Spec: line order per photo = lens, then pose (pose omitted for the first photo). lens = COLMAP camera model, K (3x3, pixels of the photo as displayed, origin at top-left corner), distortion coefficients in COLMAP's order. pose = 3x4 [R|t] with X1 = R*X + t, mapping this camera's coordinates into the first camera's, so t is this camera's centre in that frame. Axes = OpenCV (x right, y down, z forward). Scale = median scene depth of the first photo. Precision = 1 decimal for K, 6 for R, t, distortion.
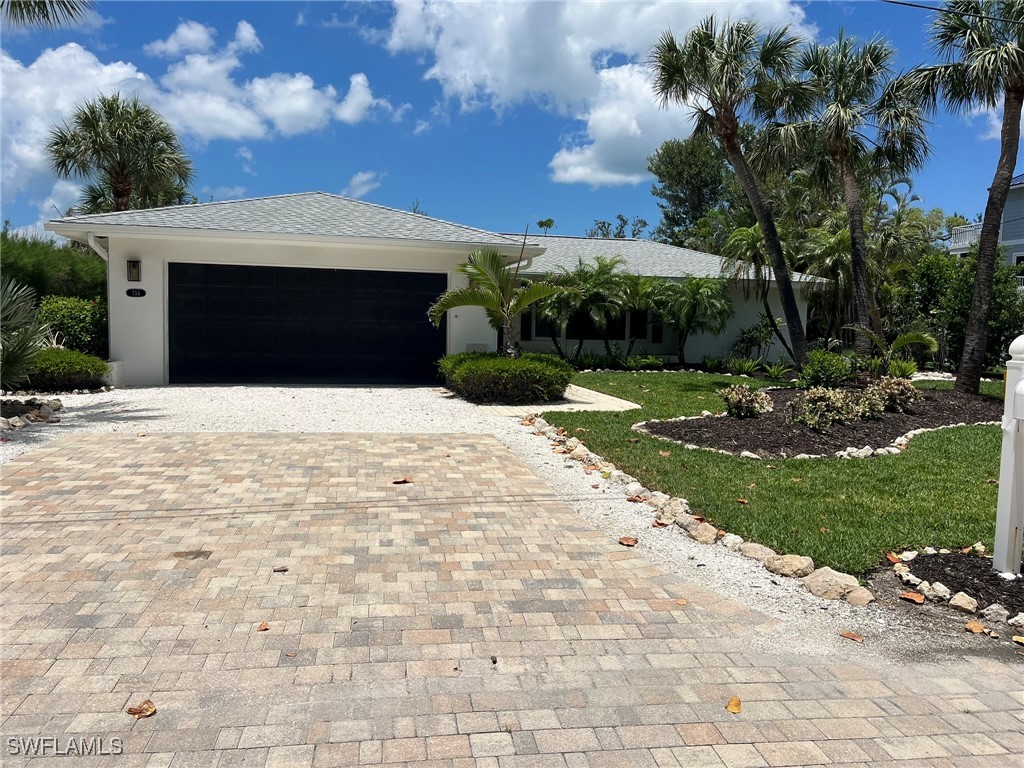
lens RADIAL K [[769.2, 0, 509.2], [0, 769.2, 376.6], [0, 0, 1]] dist [0.057881, -0.072487]
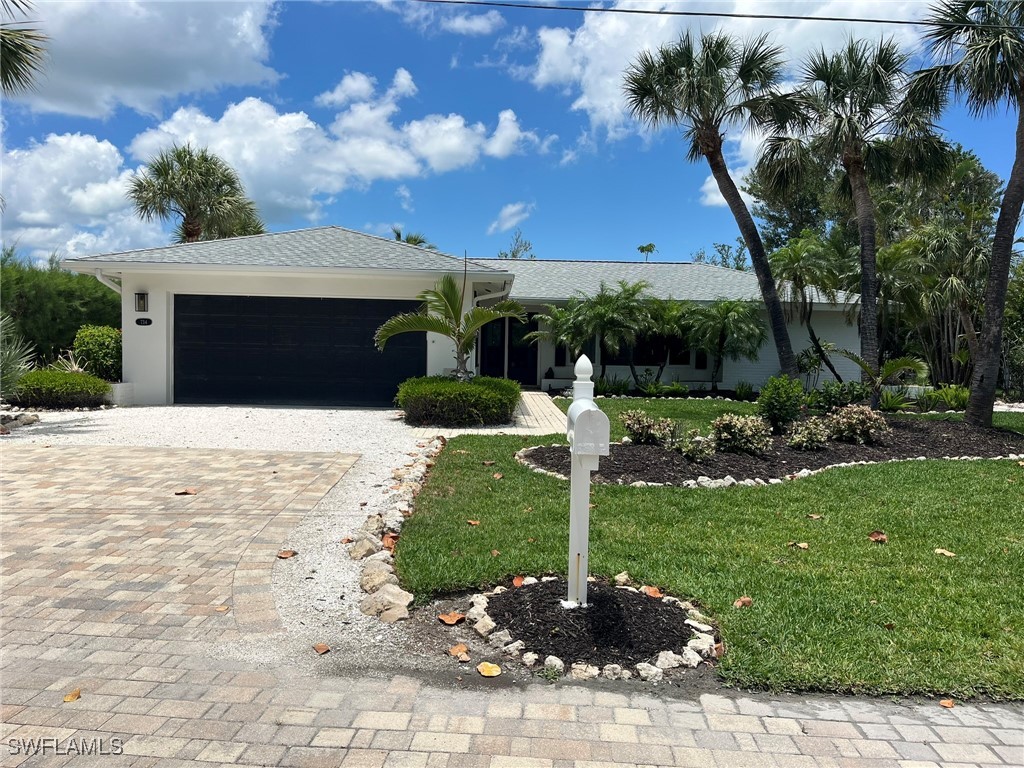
lens RADIAL K [[769.2, 0, 504.6], [0, 769.2, 381.0], [0, 0, 1]] dist [0.057881, -0.072487]
pose [[0.979359, 0.006401, -0.202027, 0.173494], [-0.012399, 0.999519, -0.028436, 0.001884], [0.201748, 0.030354, 0.978967, 0.008999]]
